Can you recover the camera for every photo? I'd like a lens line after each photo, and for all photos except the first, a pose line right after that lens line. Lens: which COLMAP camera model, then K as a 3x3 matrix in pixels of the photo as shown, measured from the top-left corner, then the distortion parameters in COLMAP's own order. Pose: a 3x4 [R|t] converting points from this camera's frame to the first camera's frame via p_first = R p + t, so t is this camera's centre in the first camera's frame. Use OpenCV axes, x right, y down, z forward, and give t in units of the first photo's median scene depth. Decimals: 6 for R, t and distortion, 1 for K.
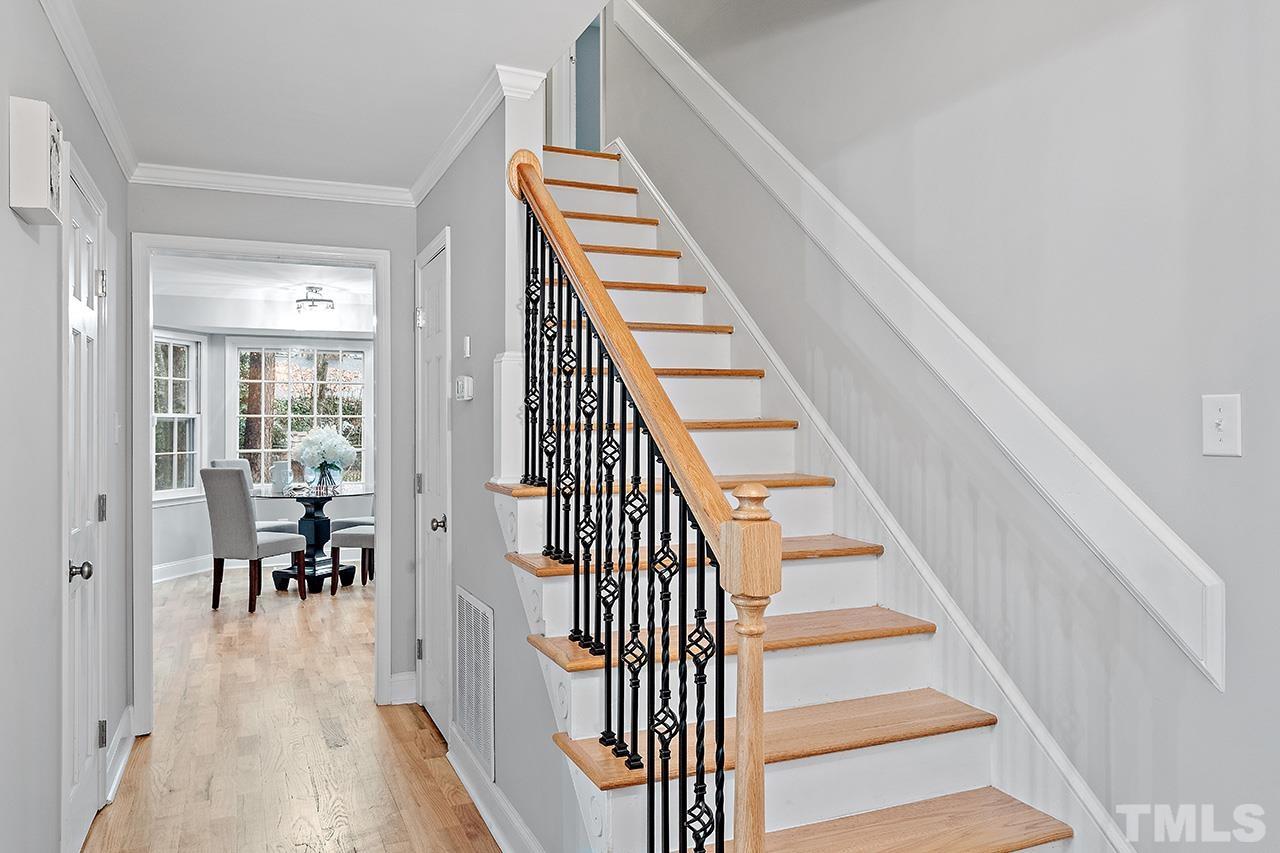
lens RADIAL K [[920.2, 0, 640.0], [0, 920.2, 426.5], [0, 0, 1]] dist [0.029983, 0.000090]
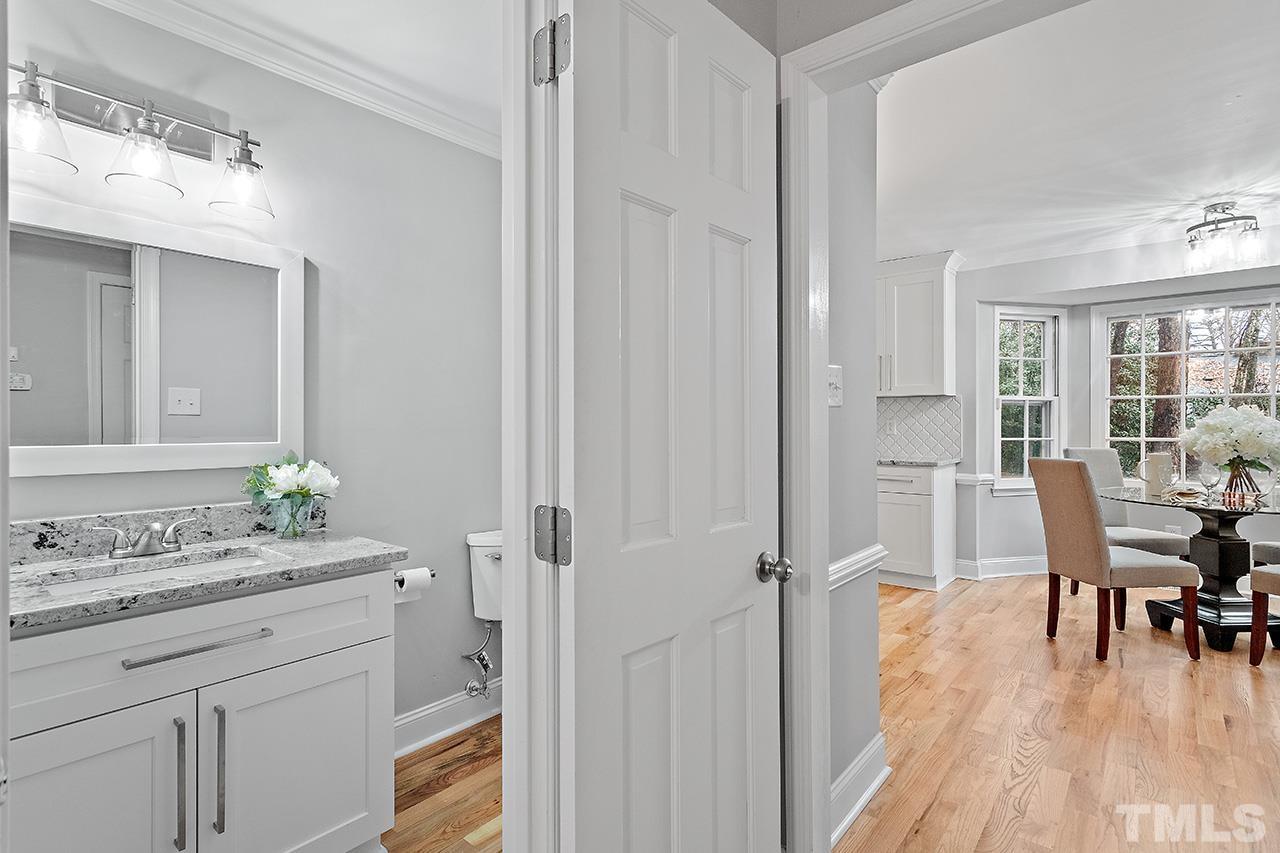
lens RADIAL K [[622.2, 0, 608.5], [0, 622.2, 423.1], [0, 0, 1]] dist [-0.000884, -0.001493]
pose [[0.418165, 0.000618, -0.908371, -0.123384], [0.001581, 0.999998, 0.001408, 0.012379], [0.908370, -0.002025, 0.418164, 0.395328]]
